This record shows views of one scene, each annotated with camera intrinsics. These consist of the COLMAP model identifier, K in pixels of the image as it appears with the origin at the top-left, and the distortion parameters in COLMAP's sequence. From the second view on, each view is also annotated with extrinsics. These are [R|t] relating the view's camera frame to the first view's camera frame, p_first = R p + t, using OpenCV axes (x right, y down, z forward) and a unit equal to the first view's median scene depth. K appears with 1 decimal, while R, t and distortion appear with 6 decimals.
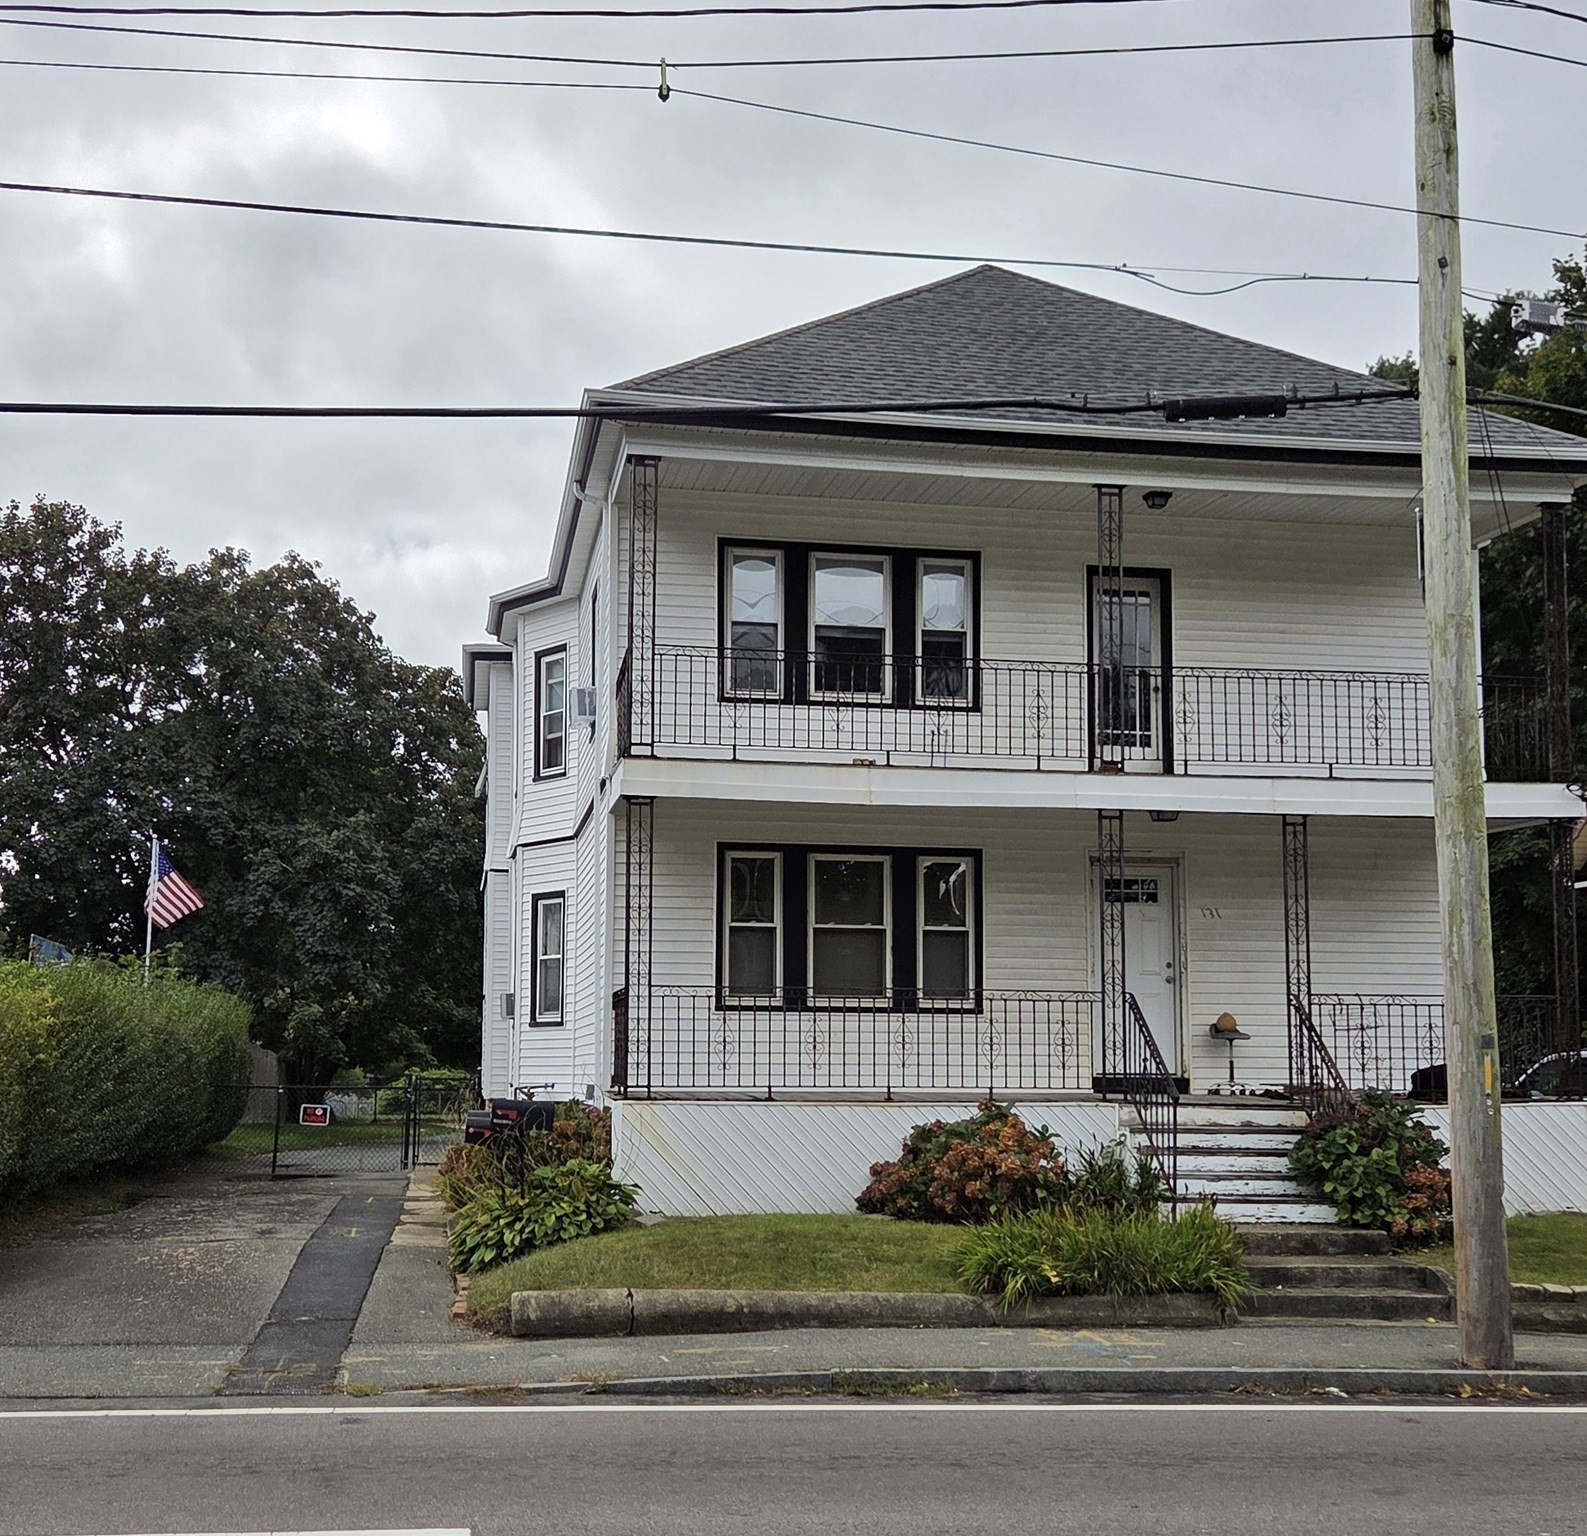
lens RADIAL K [[2018.8, 0, 803.4], [0, 2018.8, 858.0], [0, 0, 1]] dist [0.069483, 0.000000]
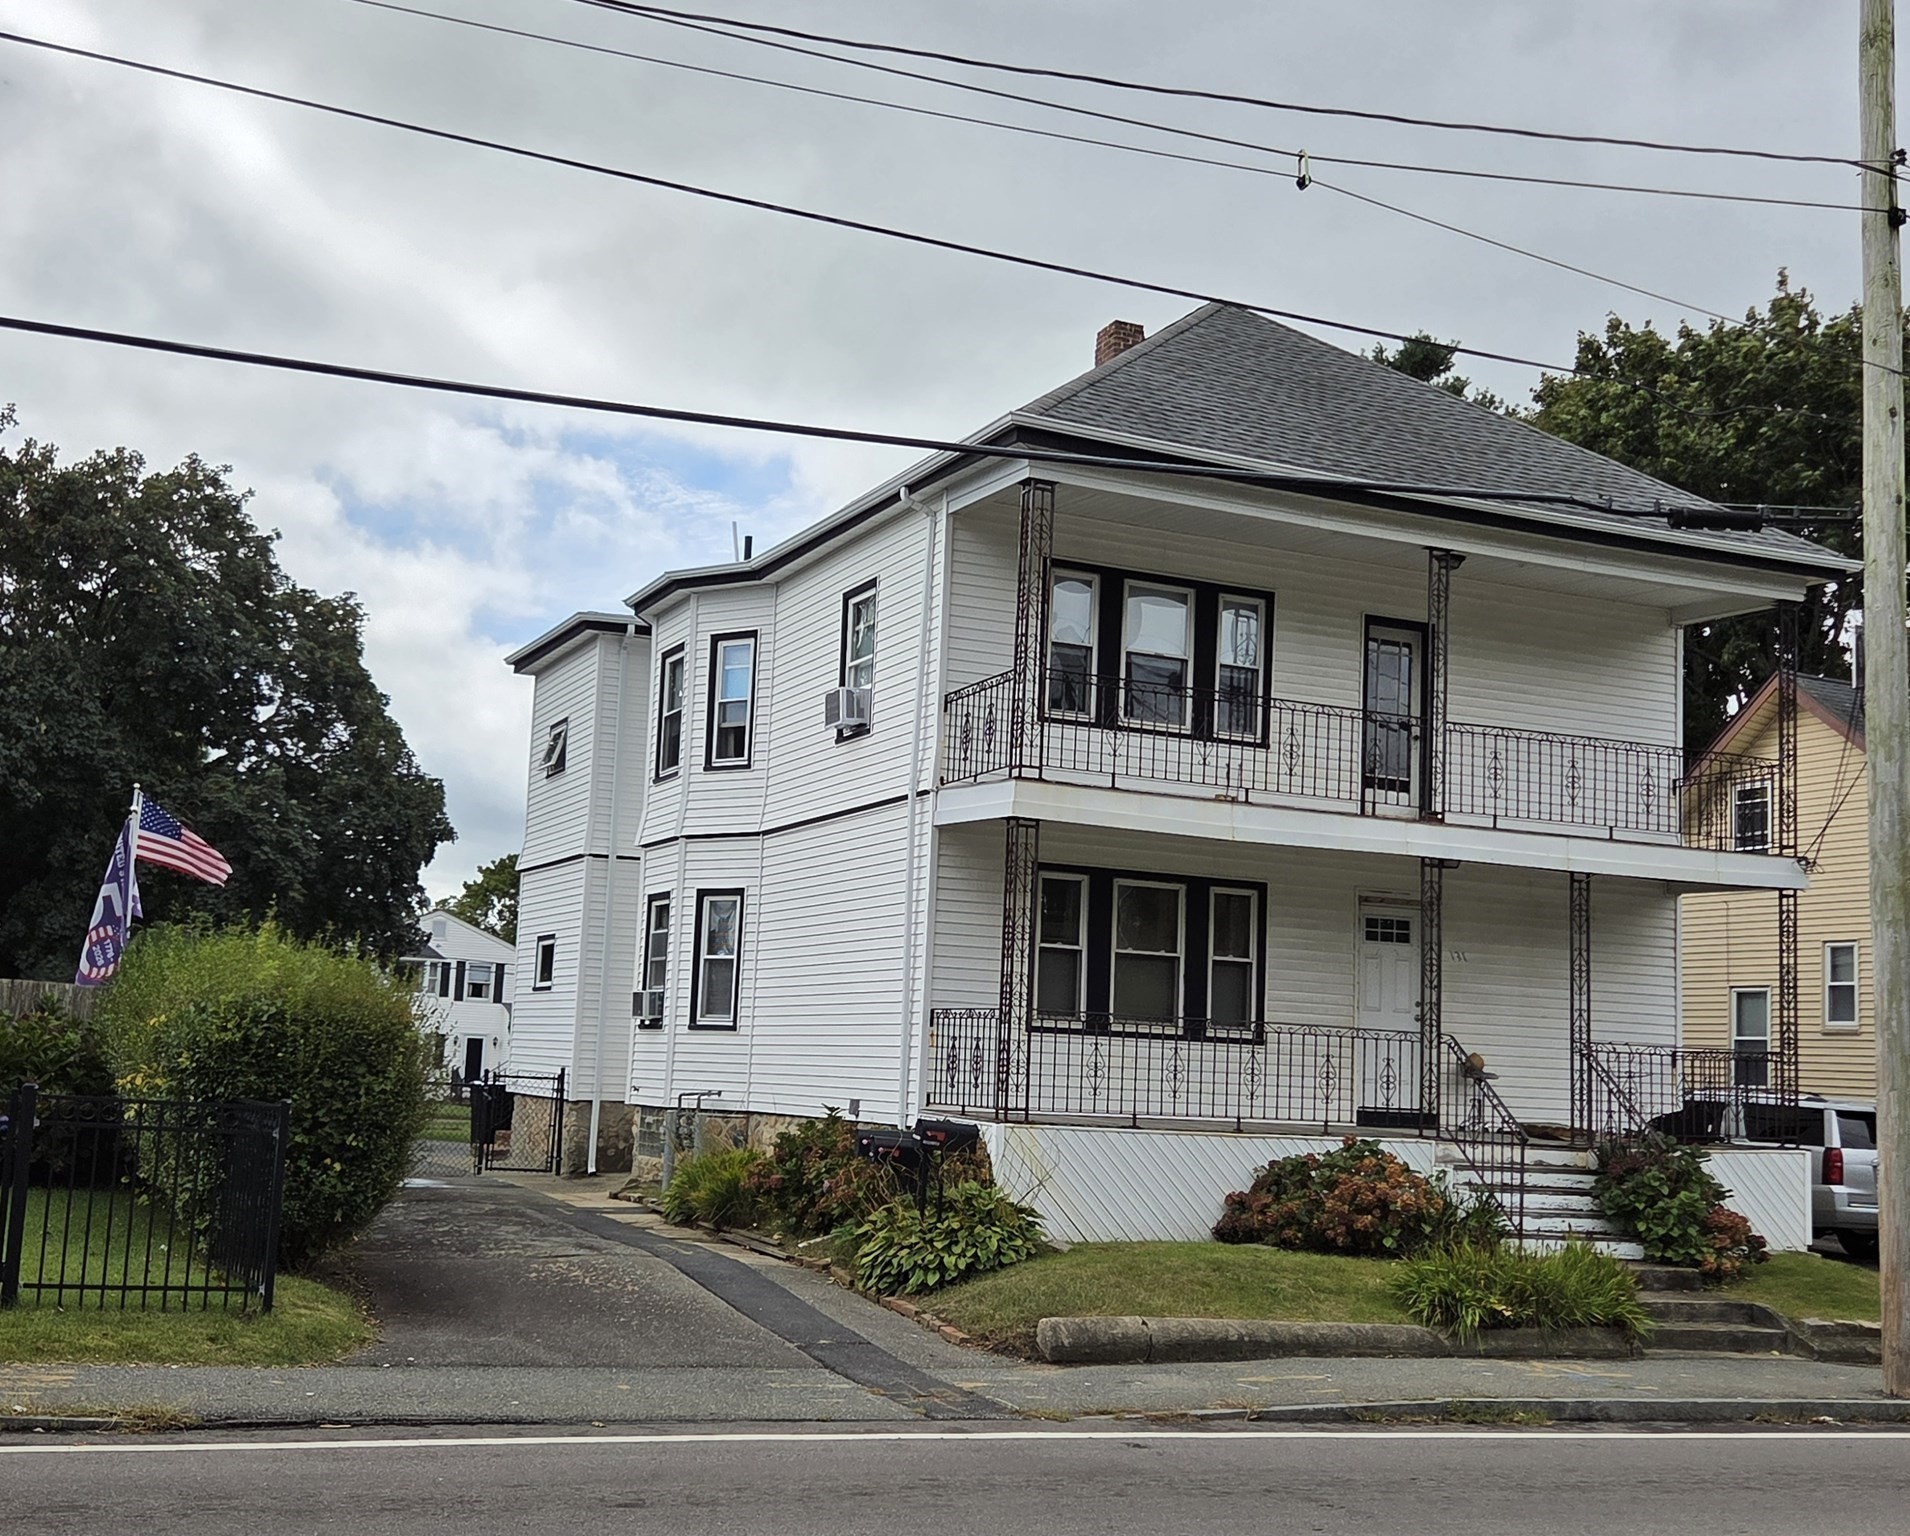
lens RADIAL K [[2226.7, 0, 955.8], [0, 2226.7, 777.7], [0, 0, 1]] dist [0.072571, 0.000000]
pose [[0.964645, 0.070059, 0.254069, -0.382775], [-0.064759, 0.997474, -0.029174, -0.015505], [-0.255471, 0.011690, 0.966746, -0.056231]]
